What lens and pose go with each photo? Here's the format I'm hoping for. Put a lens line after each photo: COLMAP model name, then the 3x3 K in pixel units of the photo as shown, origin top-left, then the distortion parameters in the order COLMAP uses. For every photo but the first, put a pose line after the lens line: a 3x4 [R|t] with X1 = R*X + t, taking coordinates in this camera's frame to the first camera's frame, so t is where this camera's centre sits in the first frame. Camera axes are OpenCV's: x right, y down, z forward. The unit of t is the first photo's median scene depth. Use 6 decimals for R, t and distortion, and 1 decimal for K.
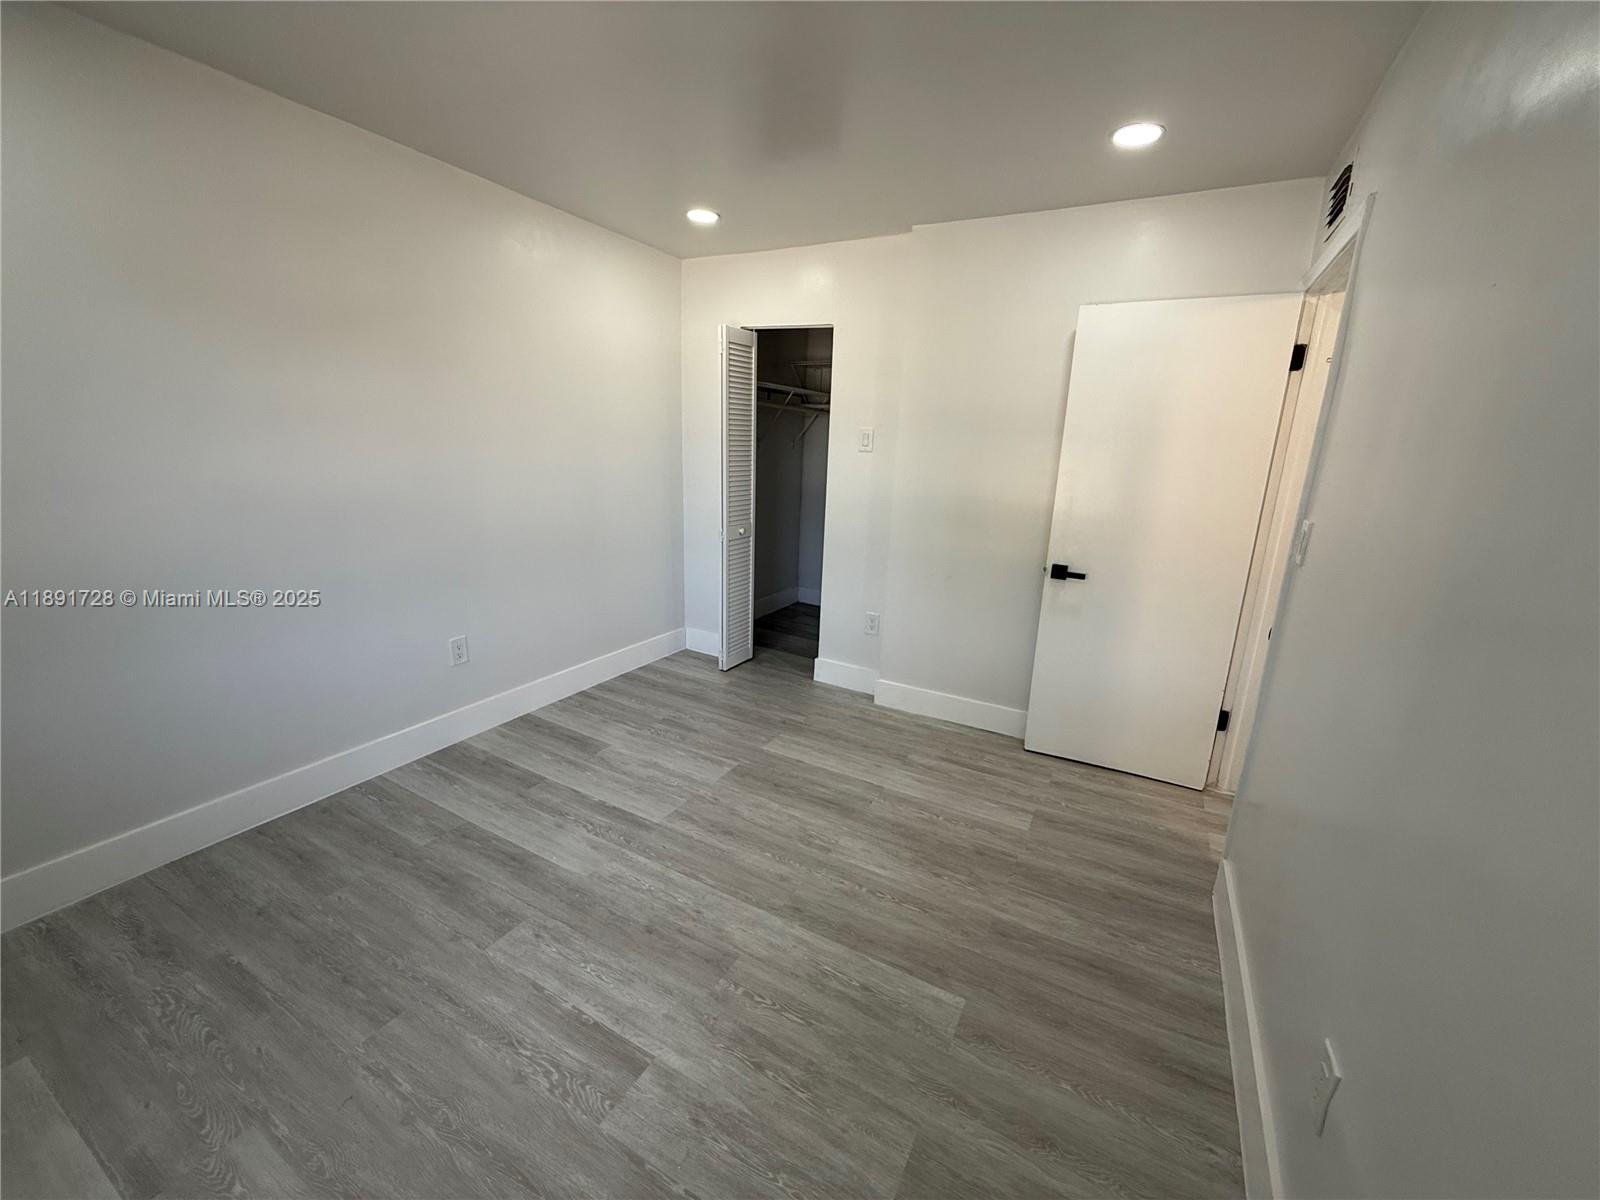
lens RADIAL K [[638.9, 0, 789.9], [0, 638.9, 598.7], [0, 0, 1]] dist [-0.000054, 0.000338]
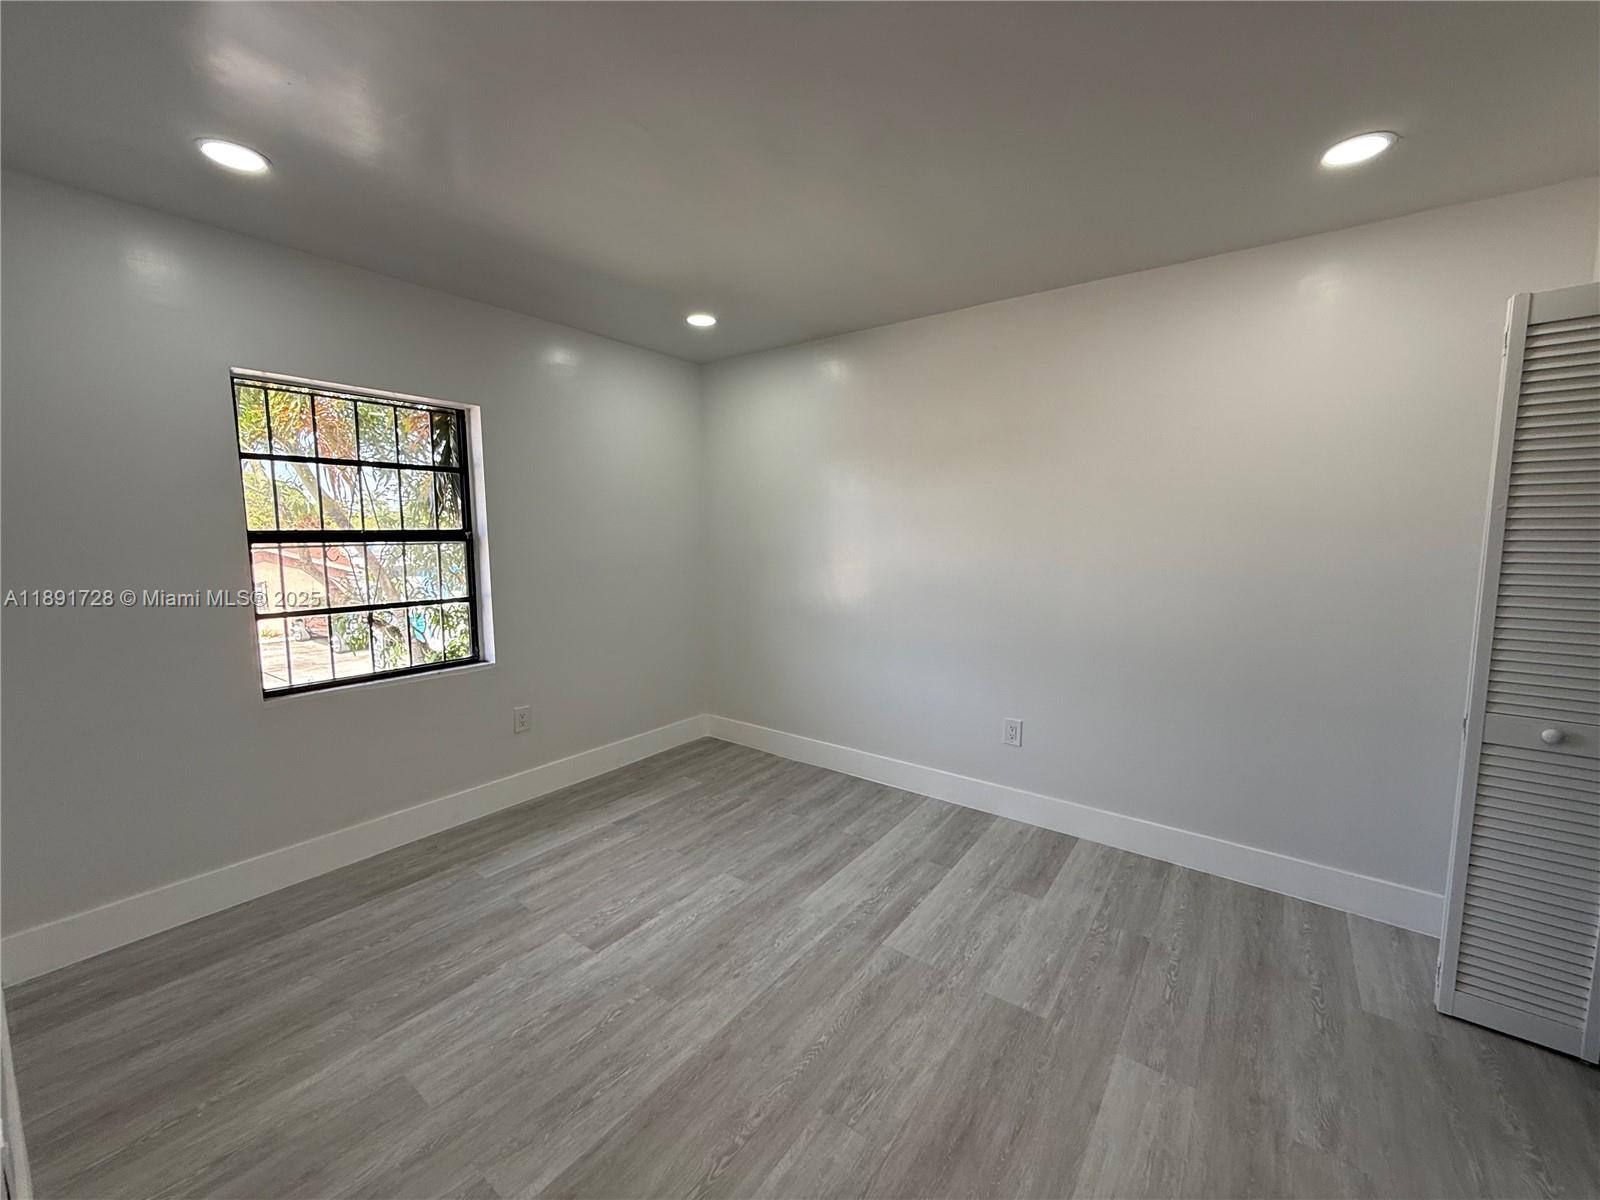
lens RADIAL K [[638.9, 0, 794.2], [0, 638.9, 596.1], [0, 0, 1]] dist [-0.000054, 0.000338]
pose [[-0.139246, 0.068605, -0.987879, 0.713031], [-0.247568, 0.963507, 0.101808, -0.194785], [0.958812, 0.258744, -0.117180, 0.923804]]
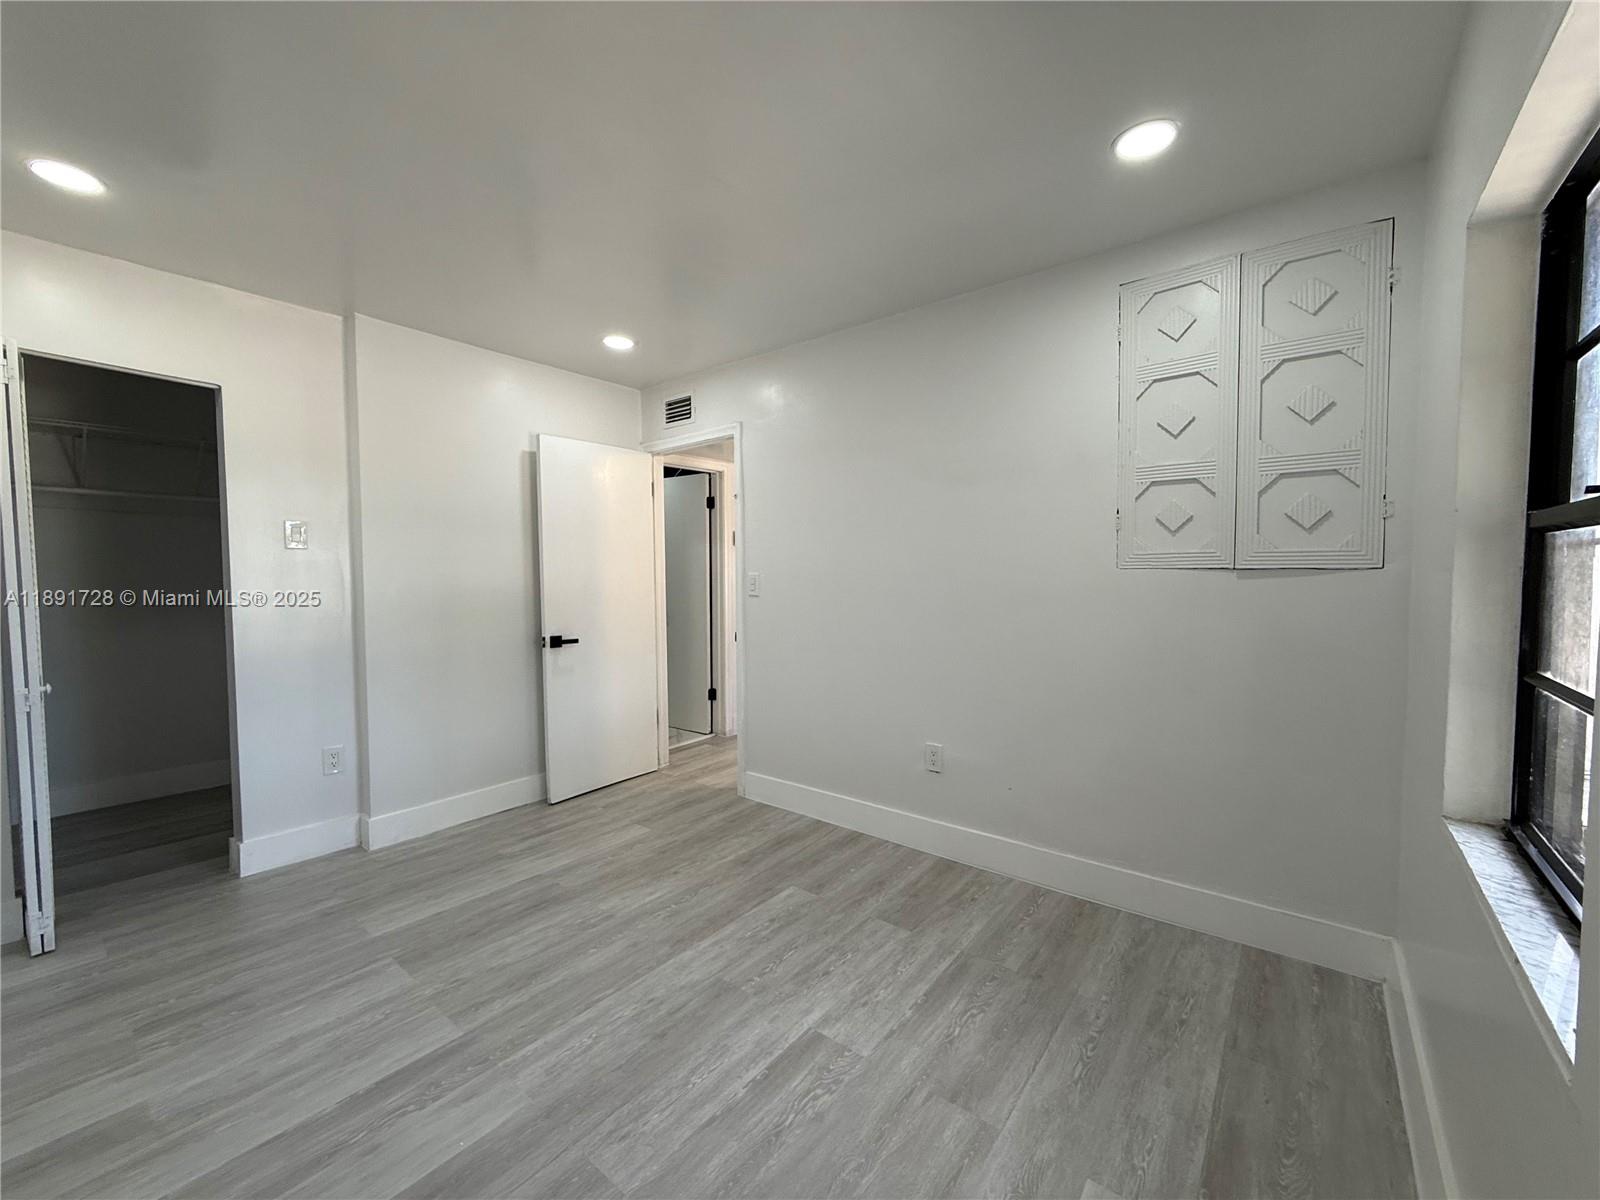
lens RADIAL K [[638.9, 0, 797.7], [0, 638.9, 597.2], [0, 0, 1]] dist [-0.000054, 0.000338]
pose [[0.166475, -0.077187, 0.983020, -0.881690], [0.247816, 0.968208, 0.034056, -0.065378], [-0.954397, 0.237938, 0.180310, 0.415799]]
